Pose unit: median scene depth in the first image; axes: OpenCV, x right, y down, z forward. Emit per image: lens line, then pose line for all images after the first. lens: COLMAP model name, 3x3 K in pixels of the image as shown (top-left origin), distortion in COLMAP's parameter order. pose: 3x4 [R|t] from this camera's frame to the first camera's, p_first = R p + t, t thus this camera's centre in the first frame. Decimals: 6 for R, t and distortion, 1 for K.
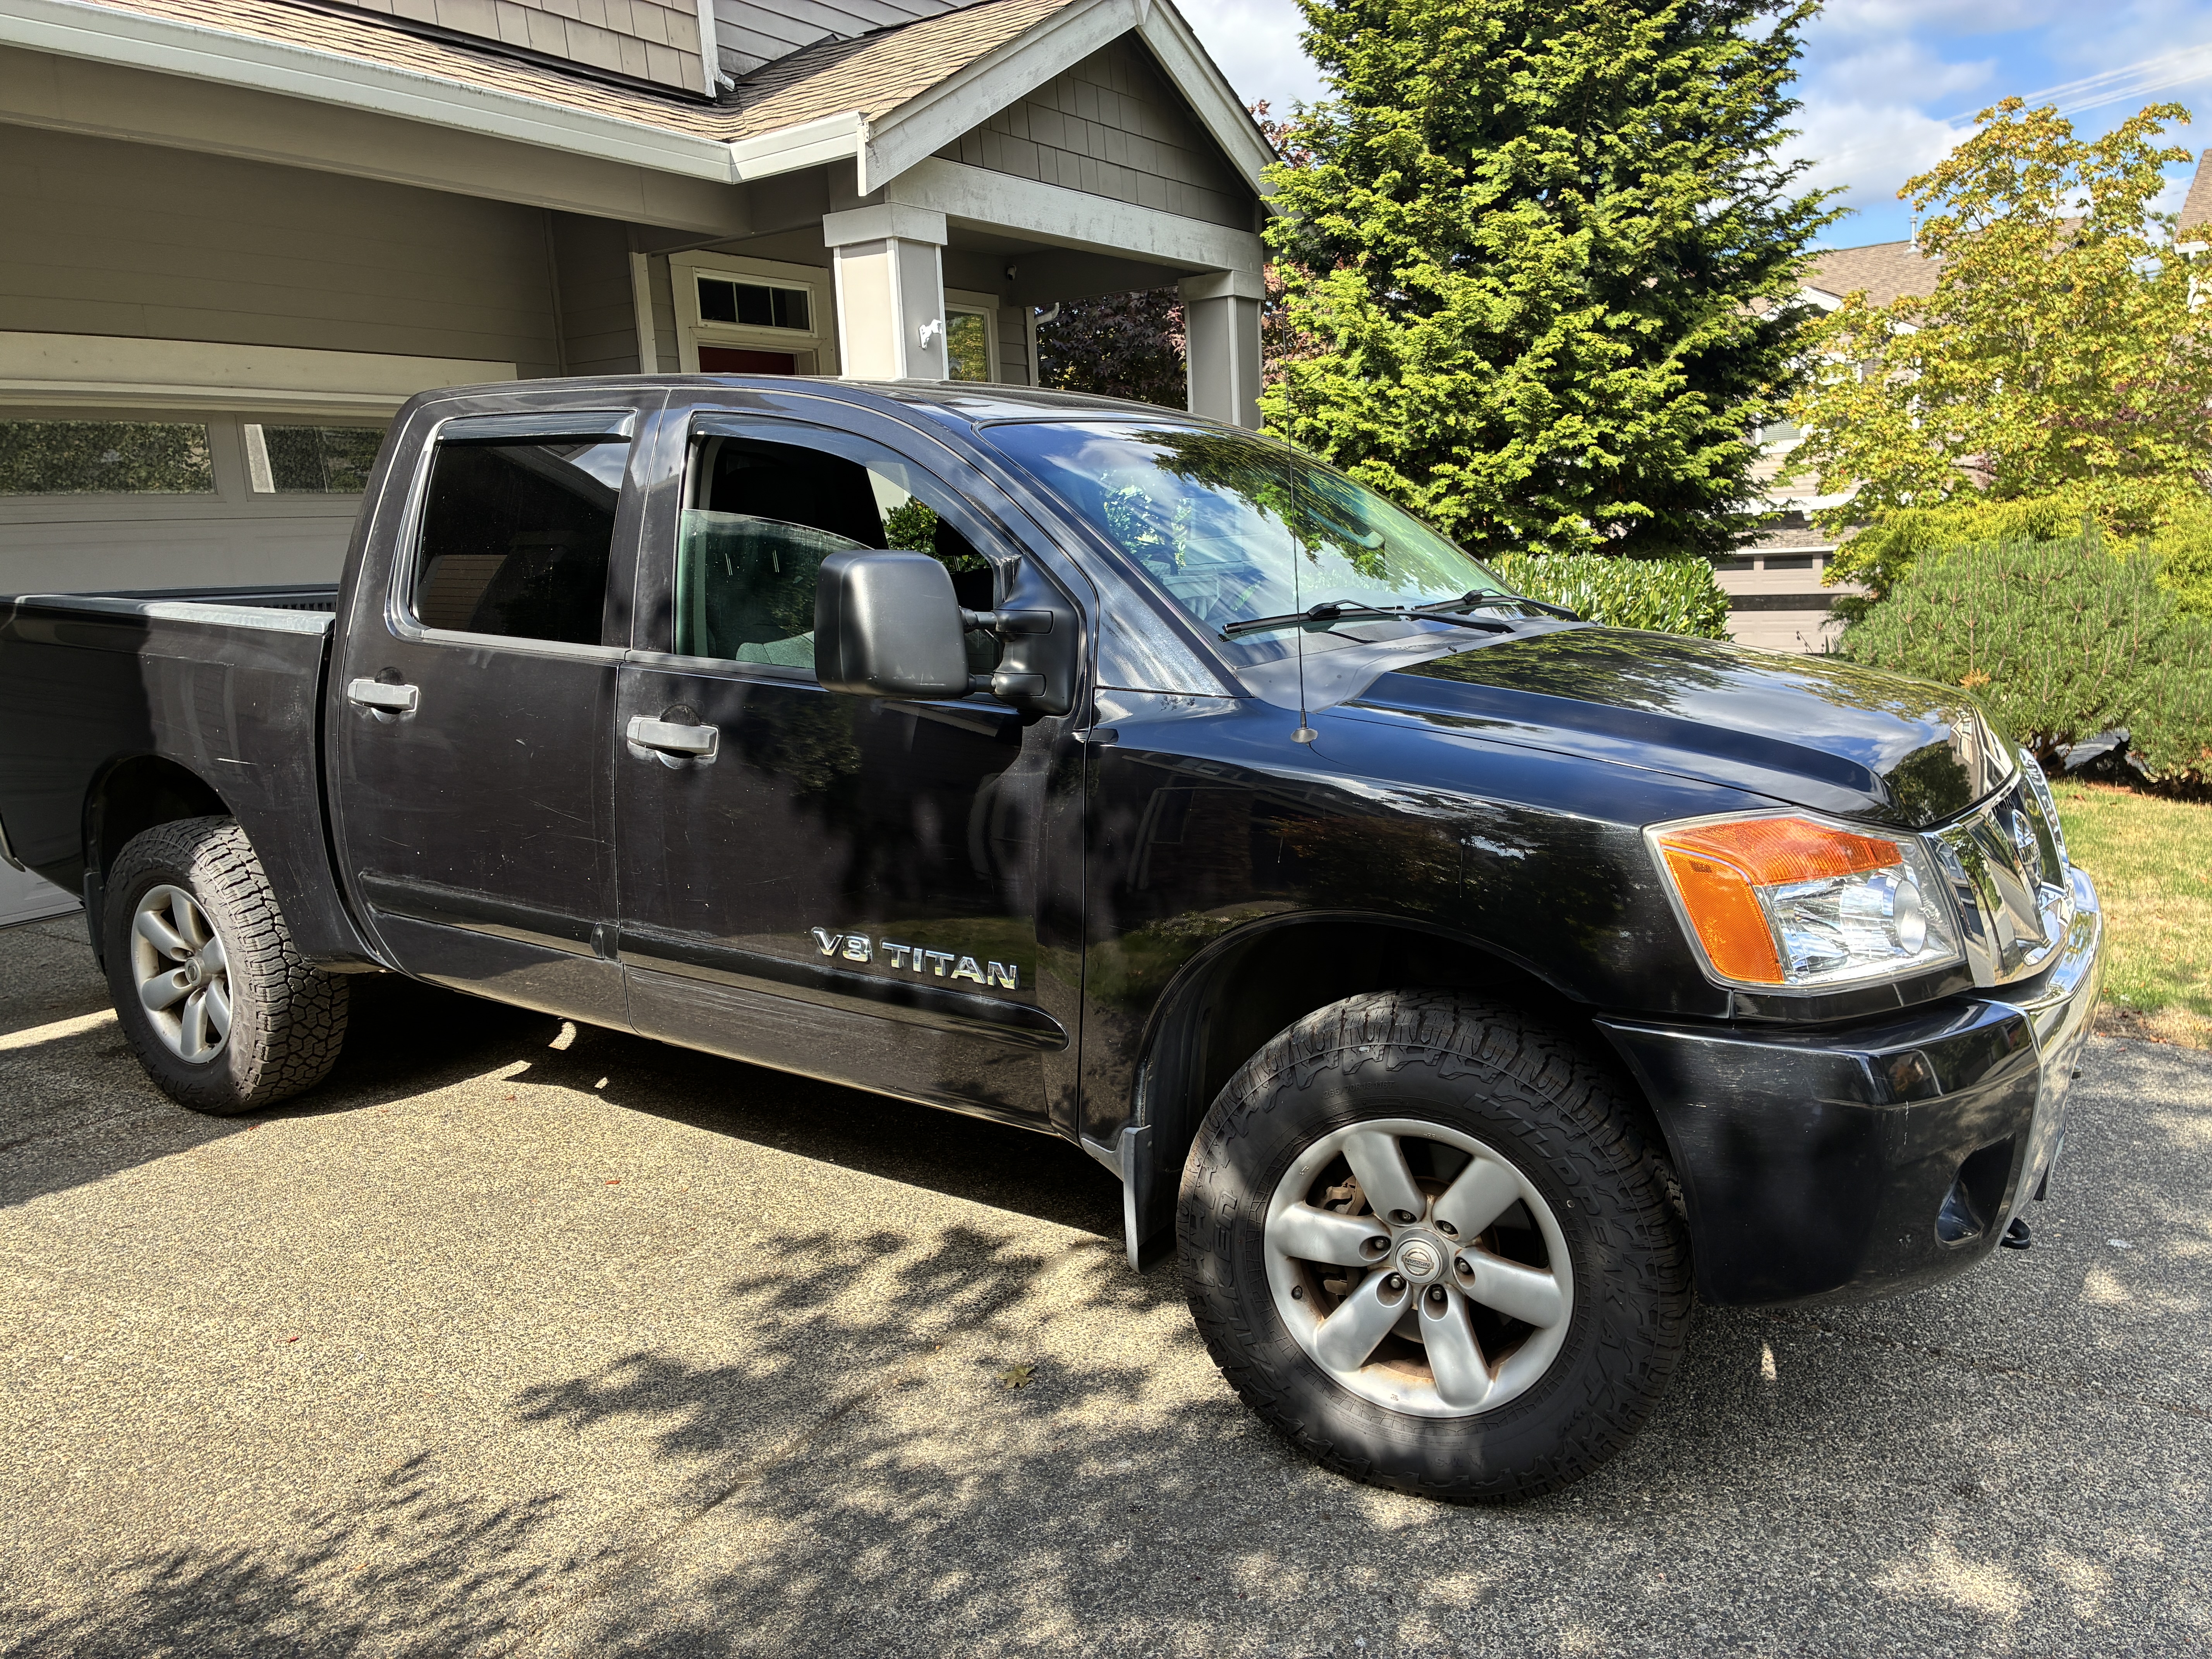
lens RADIAL K [[1656.1, 0, 1126.3], [0, 1656.1, 808.2], [0, 0, 1]] dist [0.046388, -0.056878]
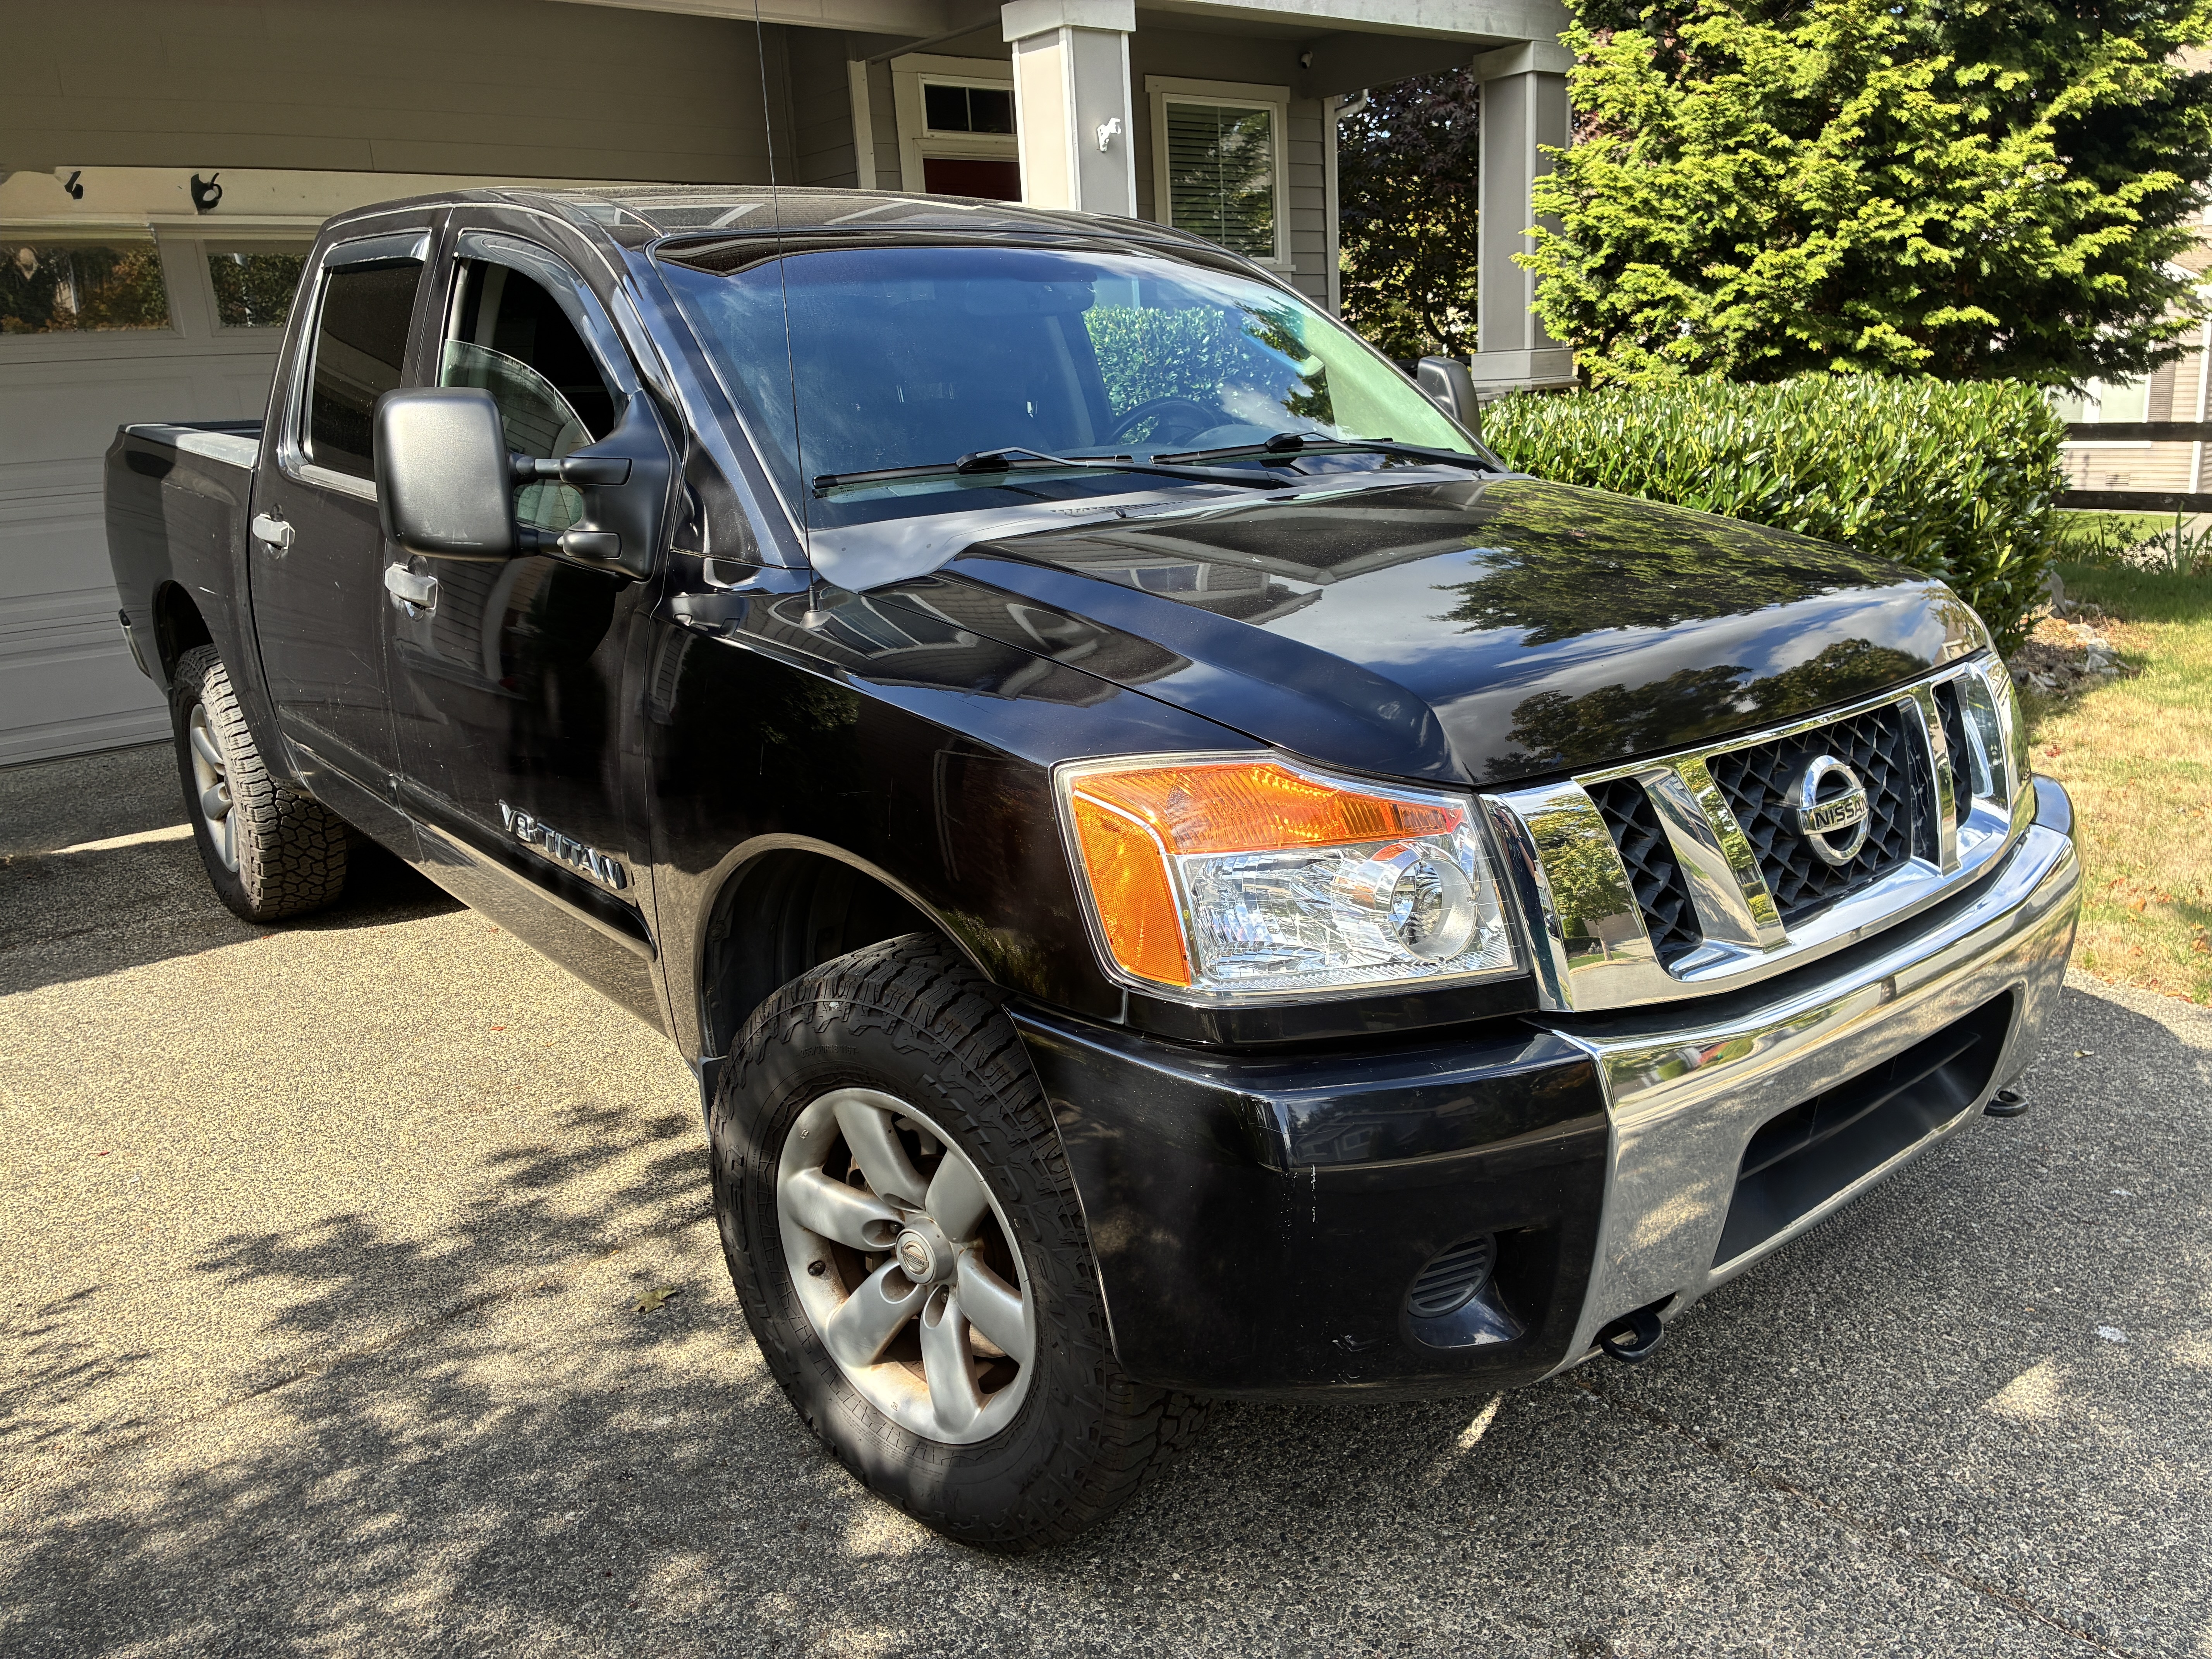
lens RADIAL K [[1656.1, 0, 1115.8], [0, 1656.1, 813.5], [0, 0, 1]] dist [0.046388, -0.056878]
pose [[0.956245, 0.069535, -0.284185, 0.321323], [-0.038623, 0.992848, 0.112969, -0.030954], [0.290007, -0.097050, 0.952091, 0.164832]]
